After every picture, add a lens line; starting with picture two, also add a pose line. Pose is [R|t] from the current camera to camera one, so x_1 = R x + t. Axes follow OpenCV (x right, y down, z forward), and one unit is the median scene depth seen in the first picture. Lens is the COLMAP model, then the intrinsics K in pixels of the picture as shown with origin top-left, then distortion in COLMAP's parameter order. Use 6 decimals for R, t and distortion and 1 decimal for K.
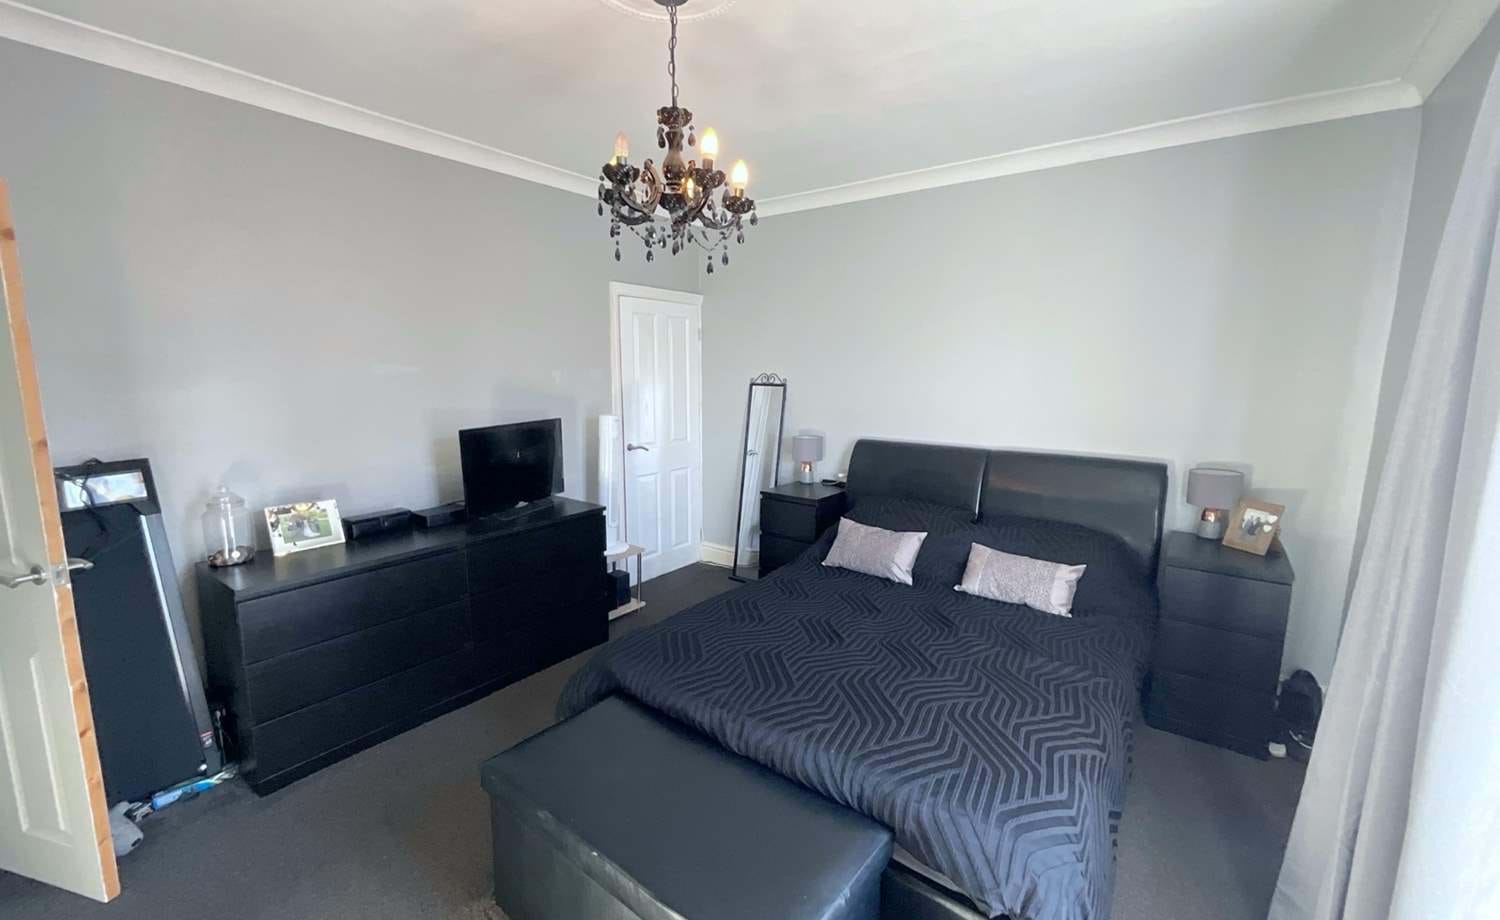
lens RADIAL K [[616.5, 0, 751.8], [0, 616.5, 461.1], [0, 0, 1]] dist [0.001835, 0.000818]
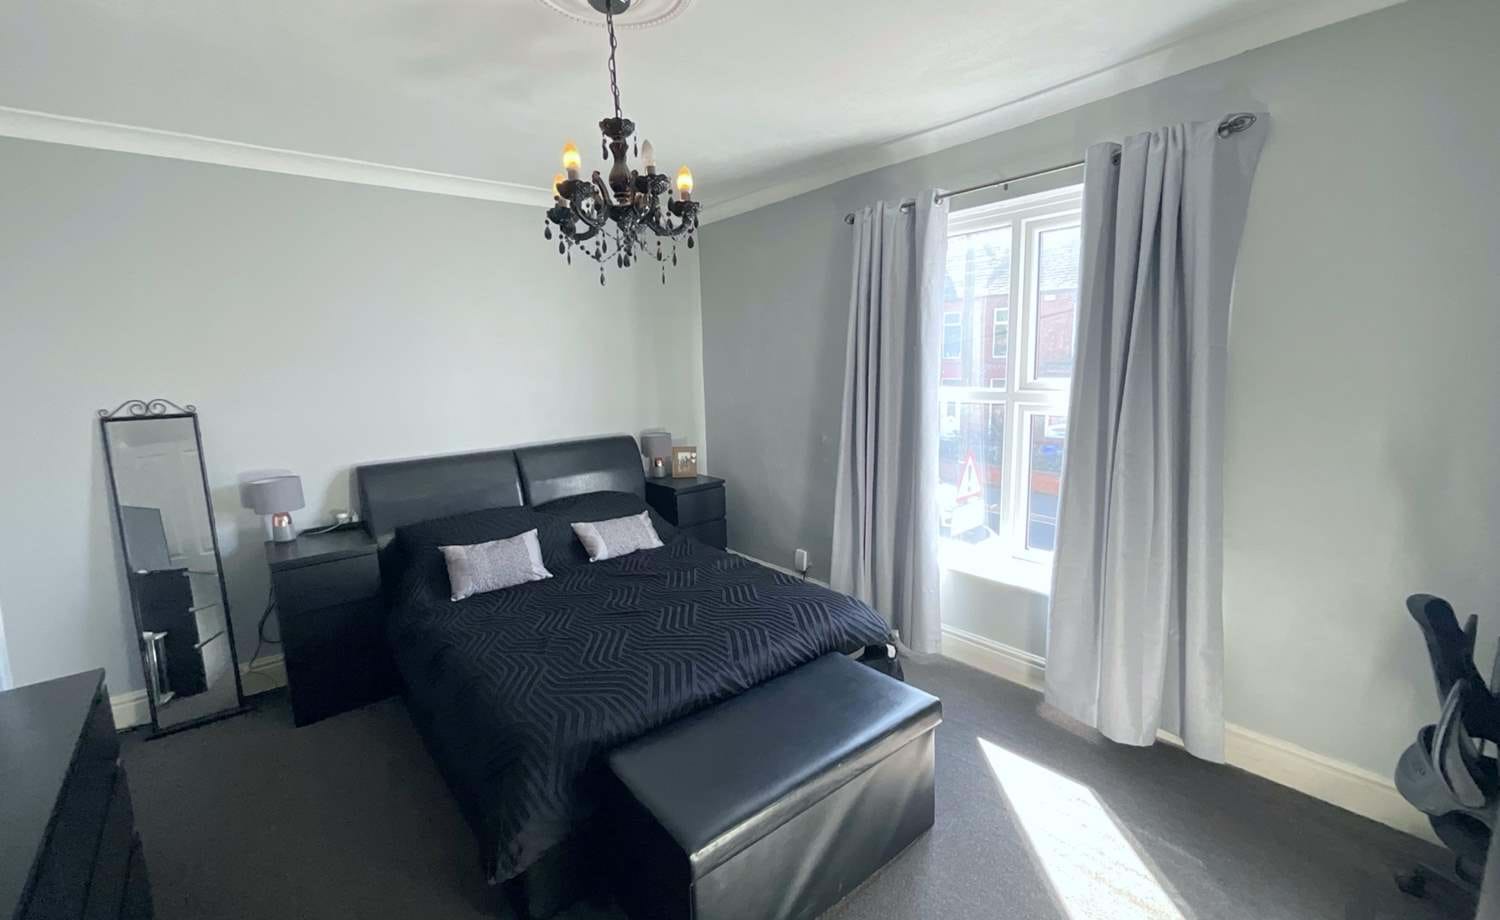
lens RADIAL K [[616.5, 0, 751.8], [0, 616.5, 461.1], [0, 0, 1]] dist [0.001835, 0.000818]
pose [[0.210409, -0.169929, 0.962731, -0.699594], [0.178874, 0.974845, 0.132974, -0.080460], [-0.961110, 0.144229, 0.235512, 0.394646]]
